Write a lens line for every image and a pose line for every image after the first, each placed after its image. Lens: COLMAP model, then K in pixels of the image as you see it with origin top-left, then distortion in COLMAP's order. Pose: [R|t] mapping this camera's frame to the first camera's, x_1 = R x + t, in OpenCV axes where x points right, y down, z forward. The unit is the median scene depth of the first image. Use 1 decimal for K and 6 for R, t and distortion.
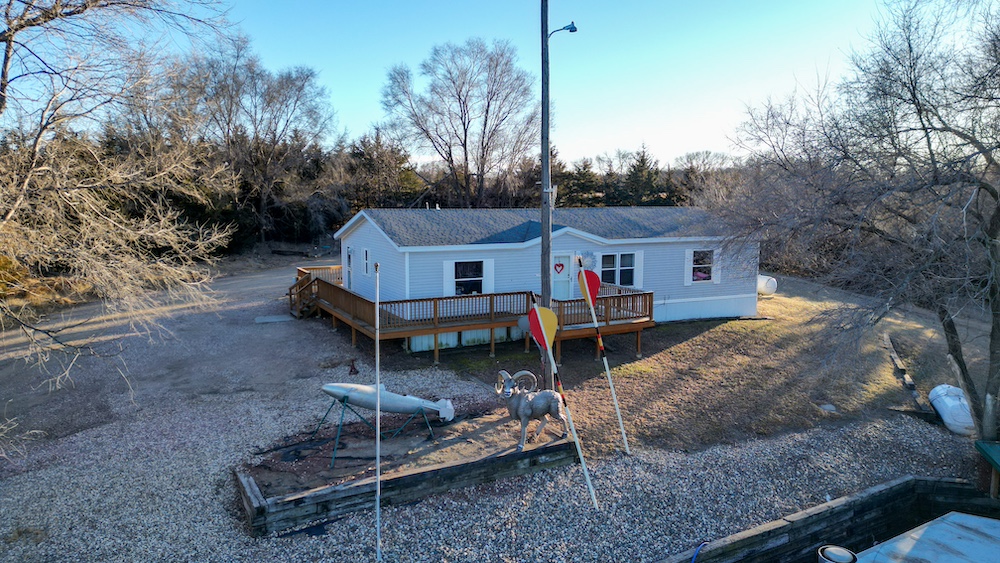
lens RADIAL K [[661.1, 0, 500.0], [0, 661.1, 281.5], [0, 0, 1]] dist [0.004314, -0.004609]
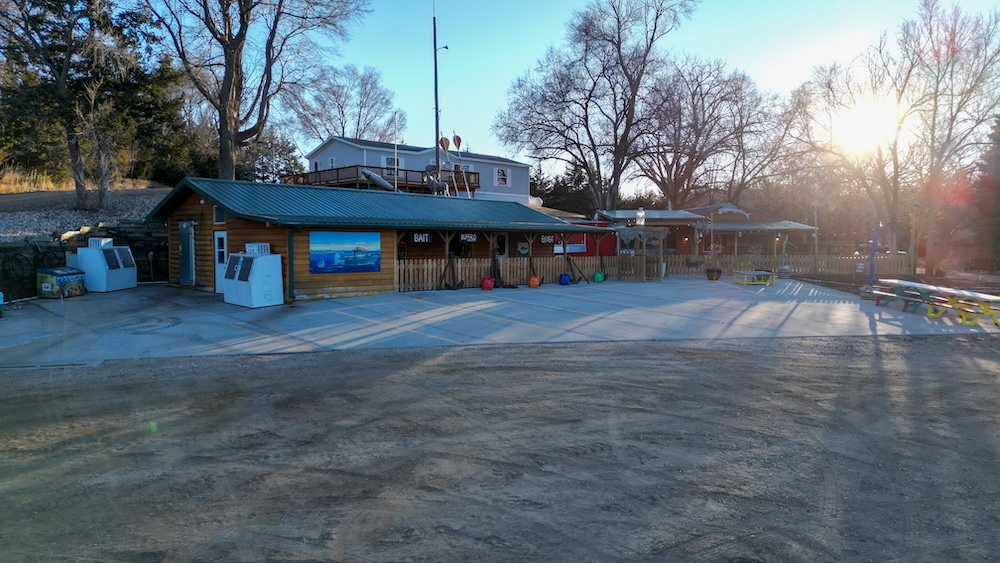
lens RADIAL K [[661.1, 0, 500.0], [0, 661.1, 281.5], [0, 0, 1]] dist [0.004314, -0.004609]
pose [[0.963031, -0.013966, 0.269029, -0.235623], [0.033095, 0.997224, -0.066700, 0.420750], [-0.267351, 0.073138, 0.960820, -0.877362]]
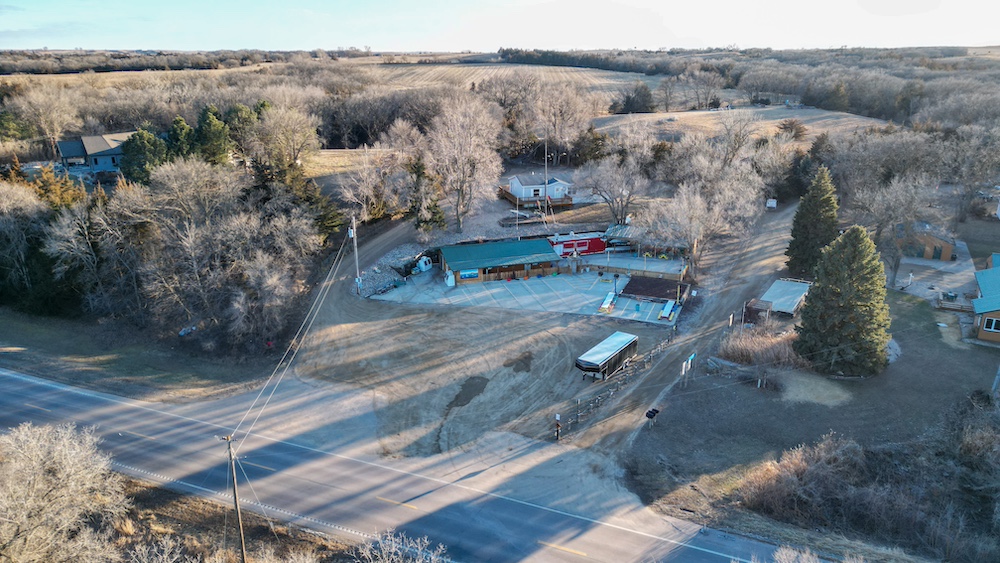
lens RADIAL K [[661.1, 0, 500.0], [0, 661.1, 281.5], [0, 0, 1]] dist [0.004314, -0.004609]
pose [[0.976125, 0.058003, -0.209323, 0.616813], [-0.016110, 0.980365, 0.196531, -0.261065], [0.216613, -0.188467, 0.957893, -3.173812]]
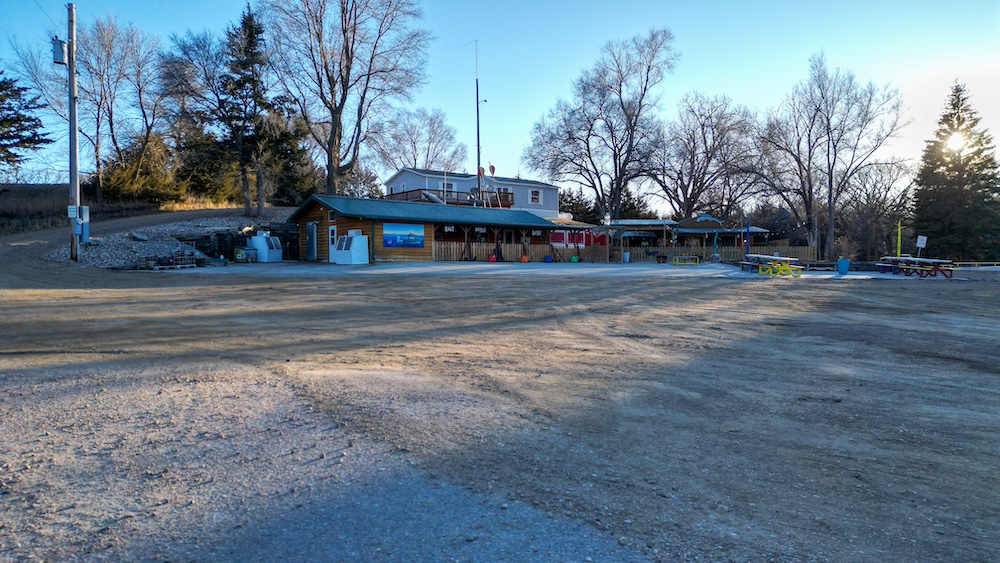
lens RADIAL K [[661.1, 0, 500.0], [0, 661.1, 281.5], [0, 0, 1]] dist [0.004314, -0.004609]
pose [[0.987391, -0.003685, 0.158256, -0.221127], [0.021089, 0.993880, -0.108432, 0.562404], [-0.156888, 0.110402, 0.981426, -1.391634]]
